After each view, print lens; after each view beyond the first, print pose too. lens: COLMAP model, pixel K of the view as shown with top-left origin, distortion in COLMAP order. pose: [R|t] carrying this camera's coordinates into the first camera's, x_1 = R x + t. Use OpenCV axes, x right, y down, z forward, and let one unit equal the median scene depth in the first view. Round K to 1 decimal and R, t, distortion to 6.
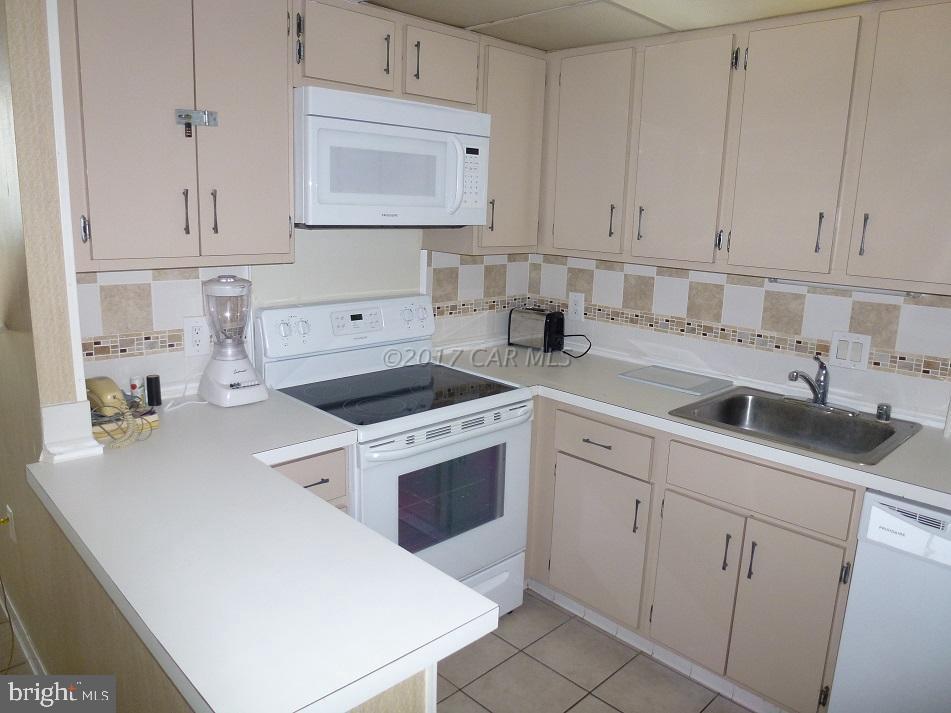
lens RADIAL K [[678.6, 0, 474.9], [0, 678.6, 354.4], [0, 0, 1]] dist [-0.047051, -0.004263]
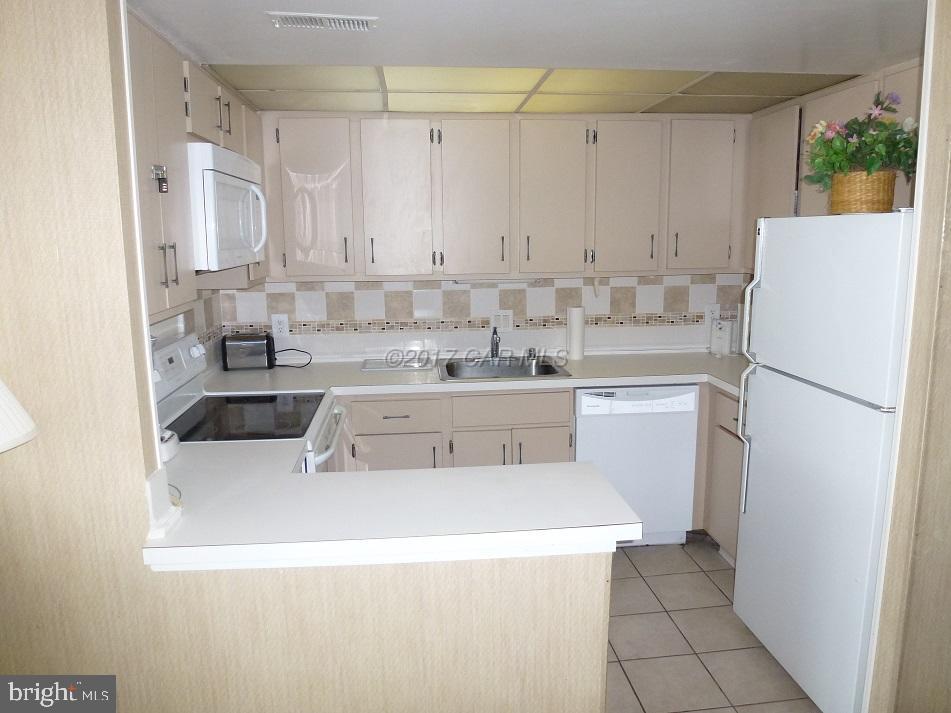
lens RADIAL K [[678.6, 0, 476.2], [0, 678.6, 354.1], [0, 0, 1]] dist [-0.047051, -0.004263]
pose [[0.613845, -0.169700, 0.770971, -0.619236], [0.193977, 0.979103, 0.061069, -0.032873], [-0.765223, 0.112063, 0.633936, 0.022865]]
